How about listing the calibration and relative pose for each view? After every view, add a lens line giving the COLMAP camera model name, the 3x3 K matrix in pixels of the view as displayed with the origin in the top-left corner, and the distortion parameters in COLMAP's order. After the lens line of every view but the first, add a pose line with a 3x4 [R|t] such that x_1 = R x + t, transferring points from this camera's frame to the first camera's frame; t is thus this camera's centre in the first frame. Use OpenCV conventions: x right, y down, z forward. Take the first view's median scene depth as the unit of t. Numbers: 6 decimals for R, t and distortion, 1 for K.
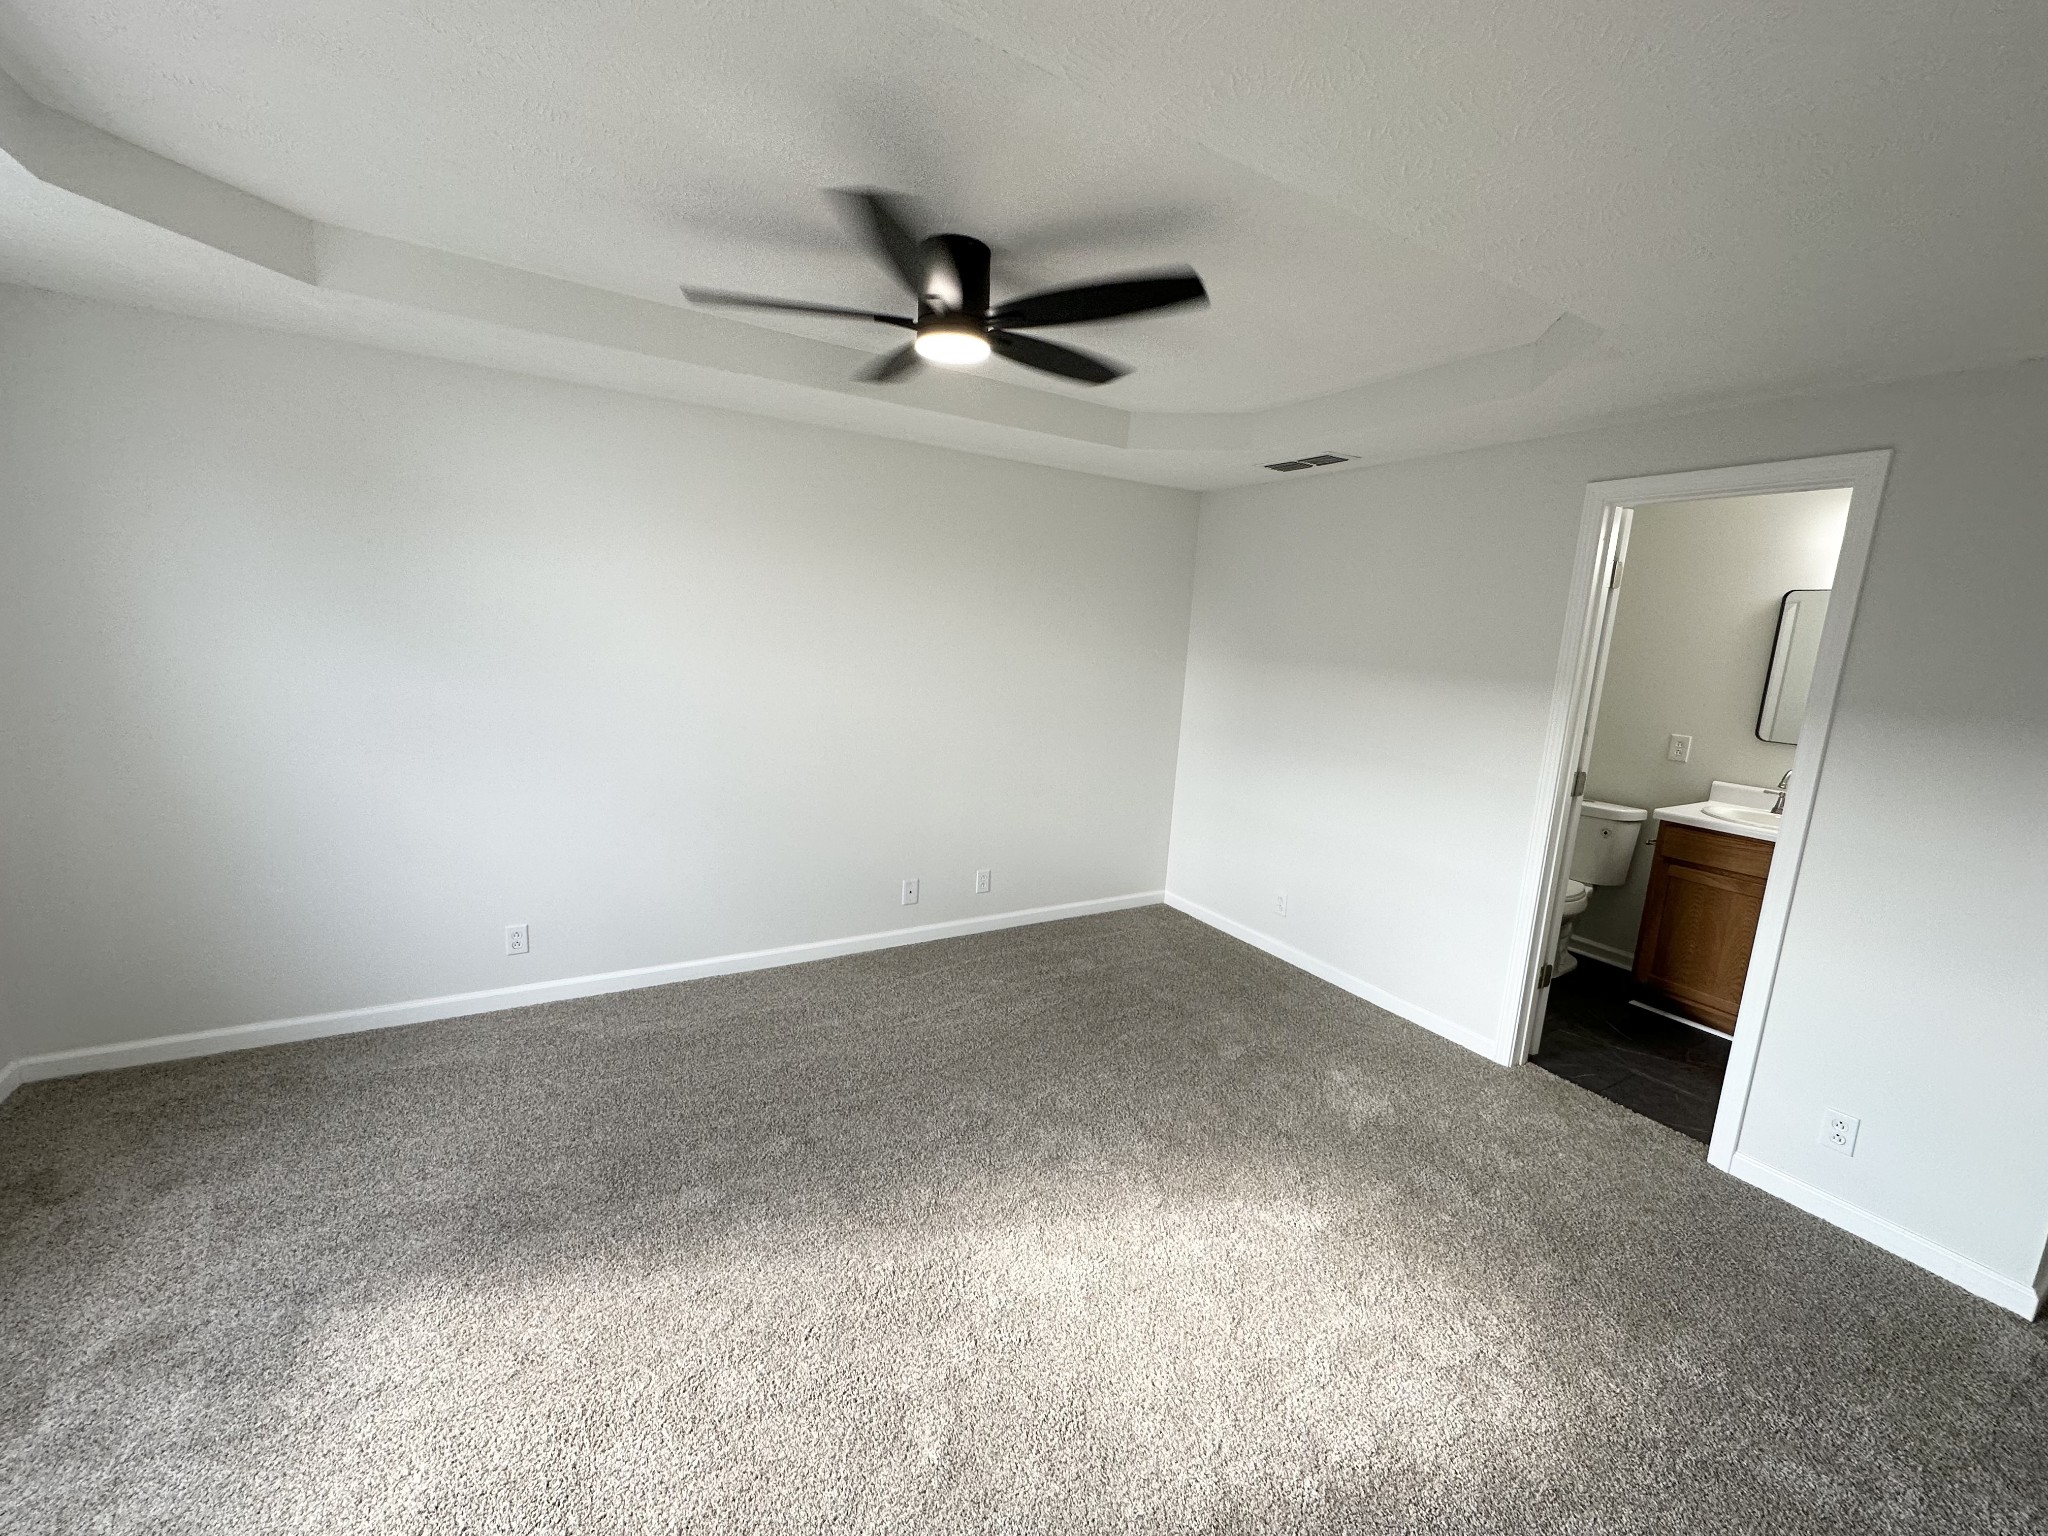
lens RADIAL K [[815.7, 0, 1022.5], [0, 815.7, 772.1], [0, 0, 1]] dist [-0.003224, 0.000587]
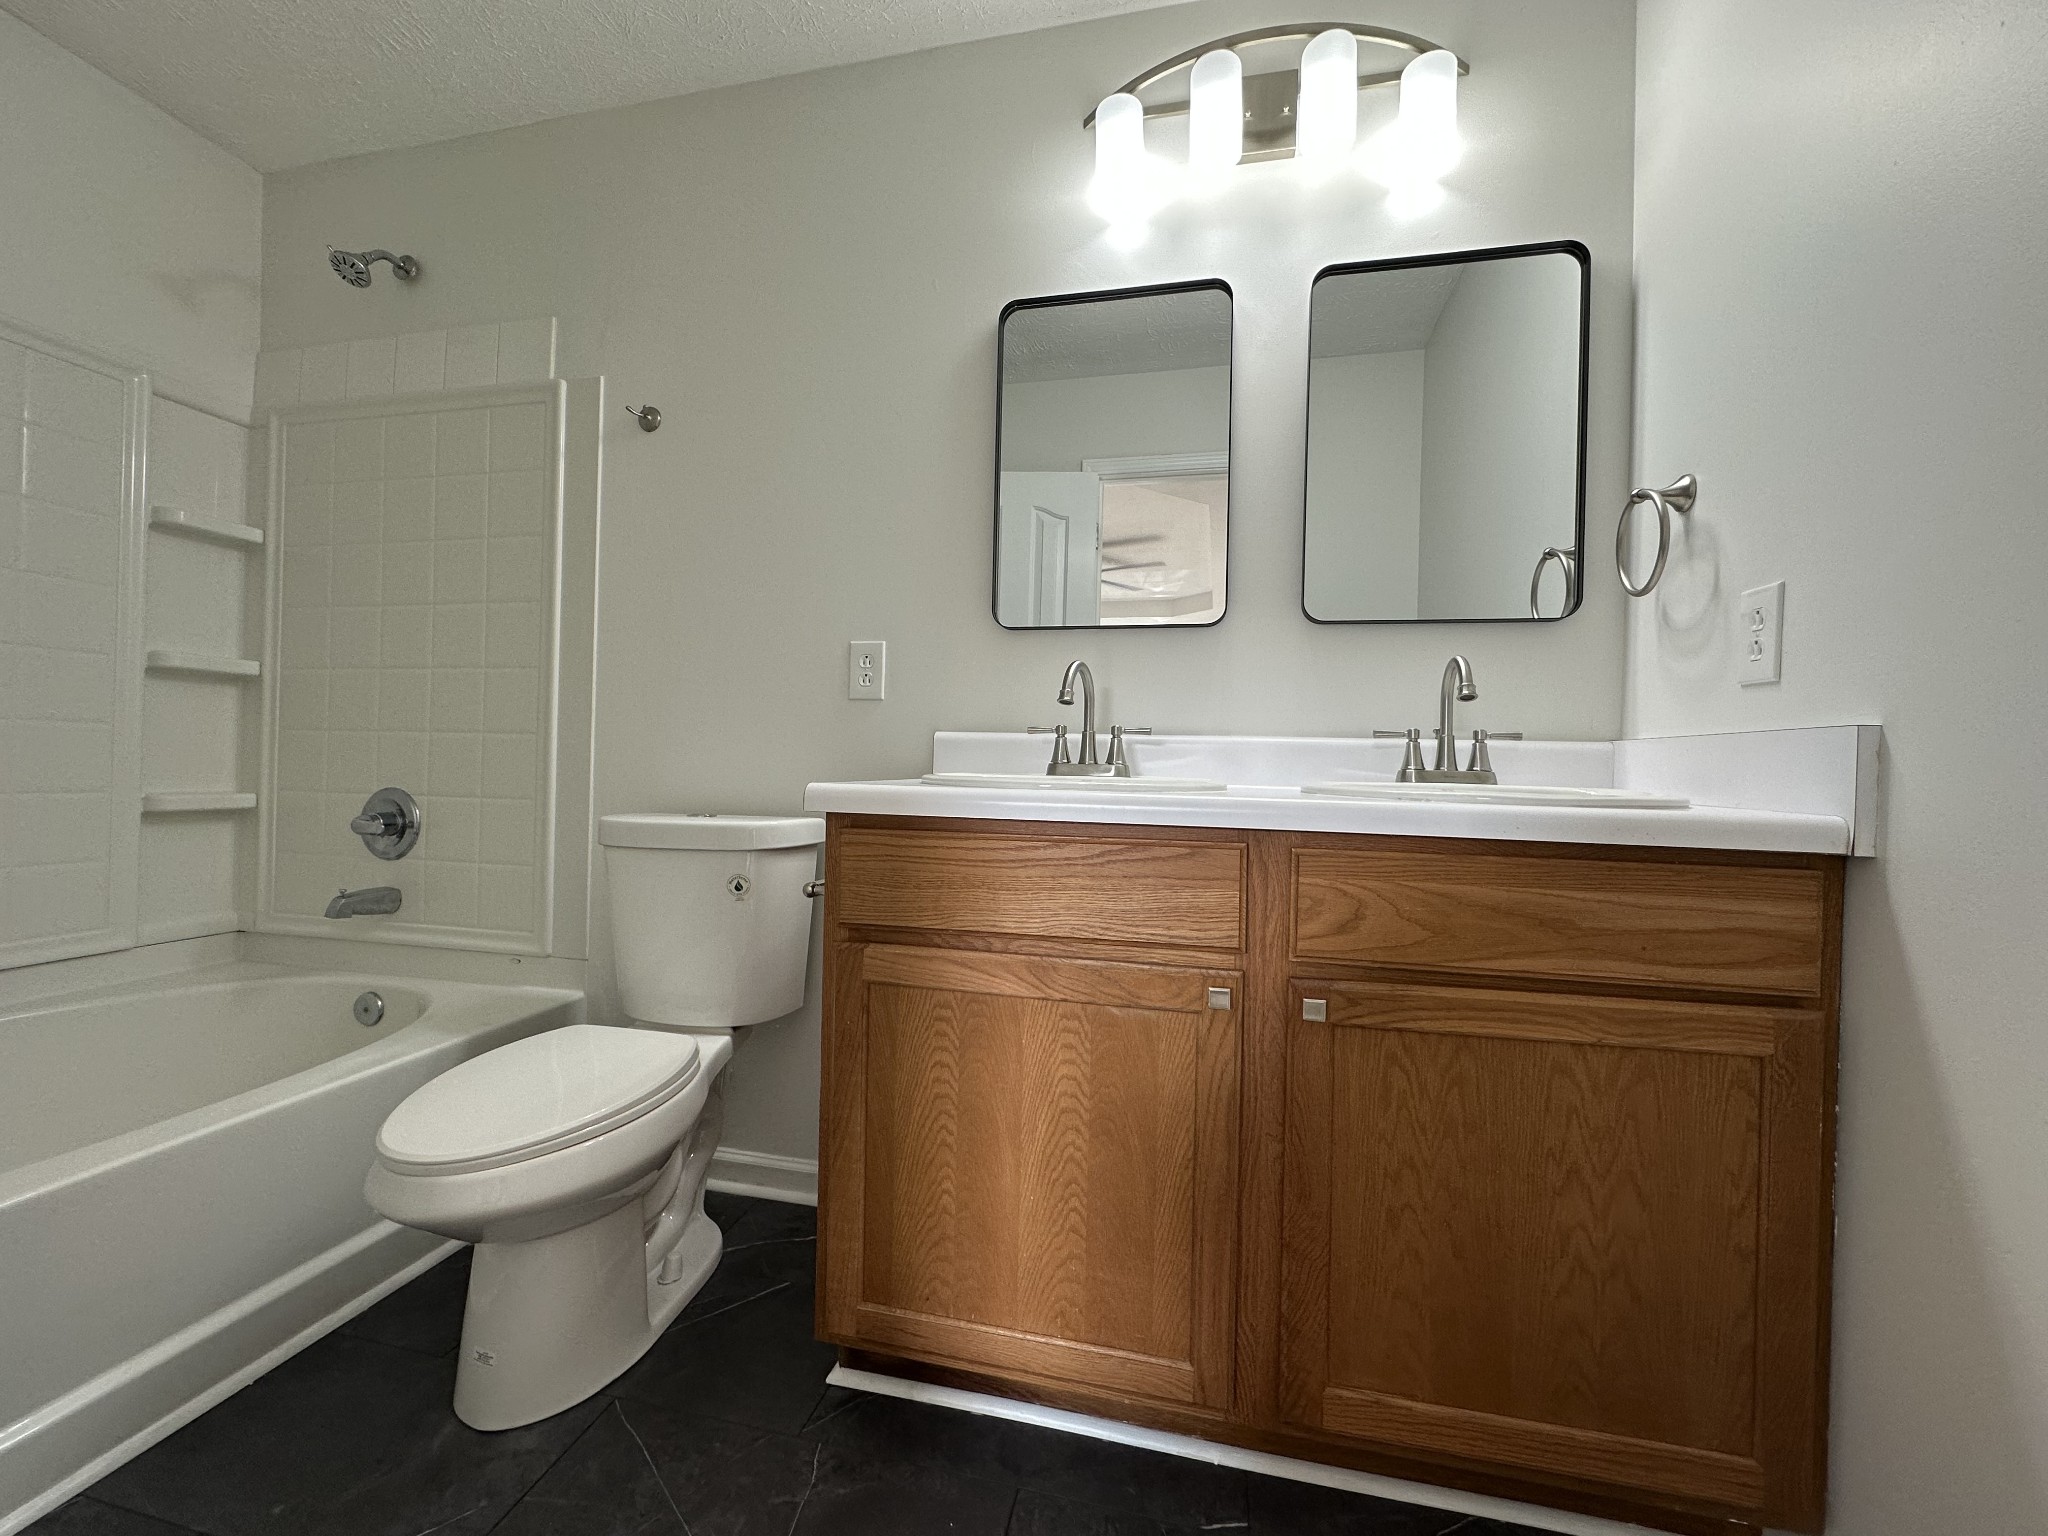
lens RADIAL K [[815.7, 0, 1028.8], [0, 815.7, 765.9], [0, 0, 1]] dist [-0.003224, 0.000587]
pose [[0.682033, -0.036191, 0.730425, 0.595501], [0.139209, 0.986938, -0.081085, 0.077045], [-0.717950, 0.156984, 0.678162, 0.709562]]
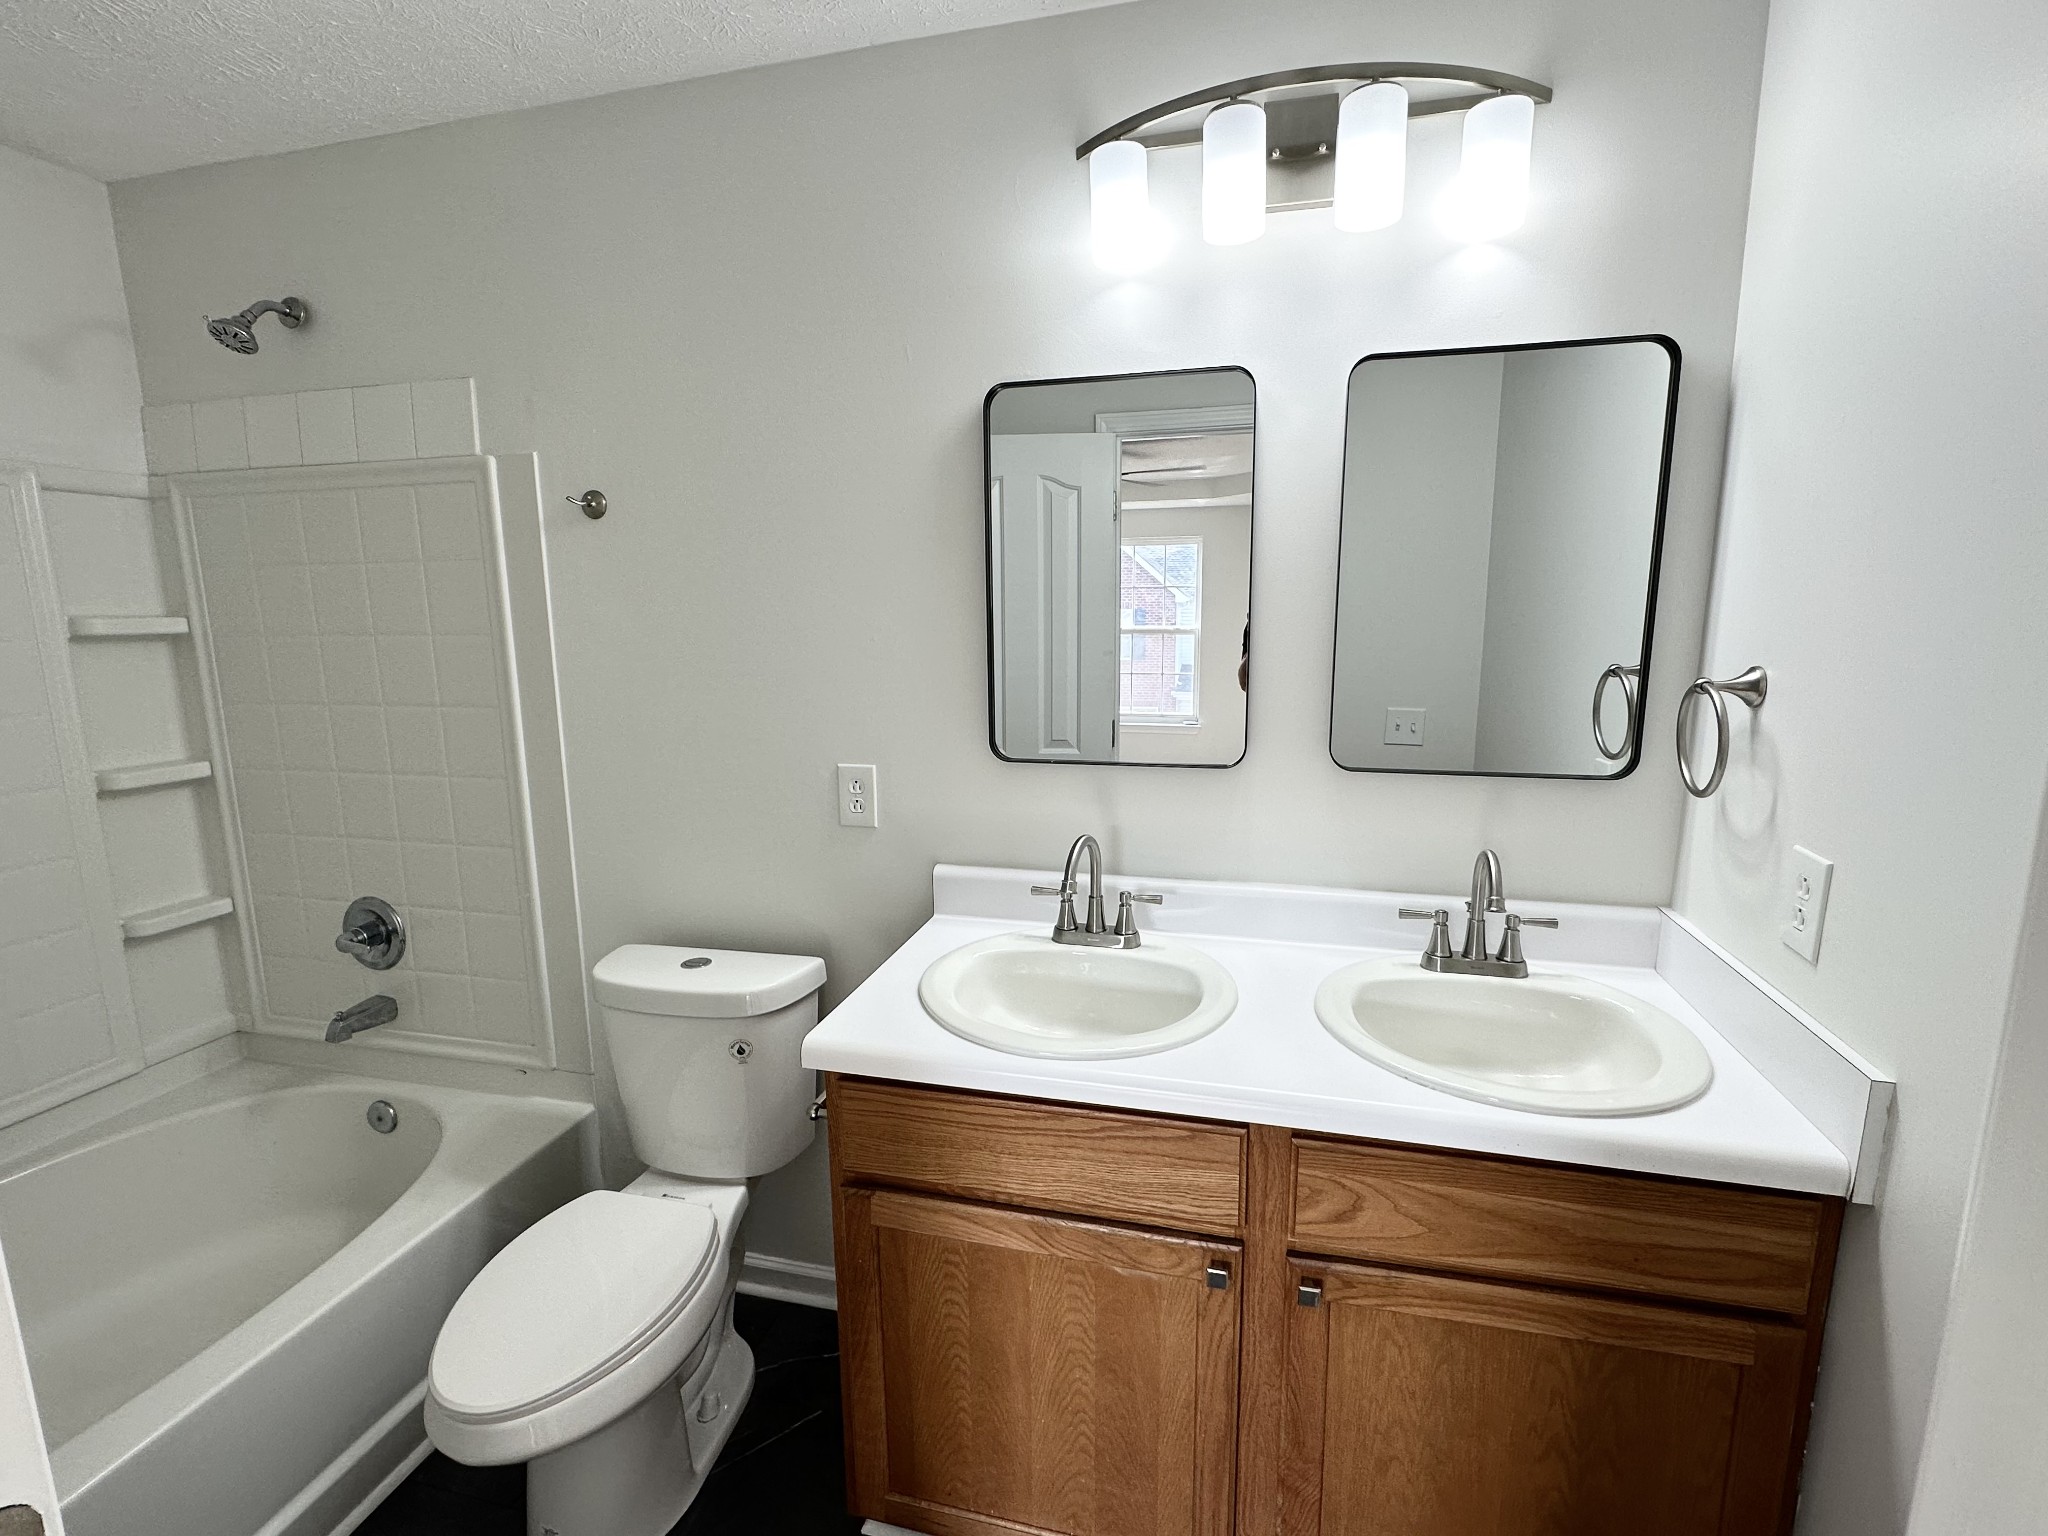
lens RADIAL K [[931.0, 0, 1028.0], [0, 931.0, 772.2], [0, 0, 1]] dist [-0.002978, 0.000712]
pose [[0.699960, -0.179629, 0.691223, 0.600807], [0.169998, 0.981940, 0.083031, -0.073194], [-0.693654, 0.059389, 0.717856, 0.665142]]
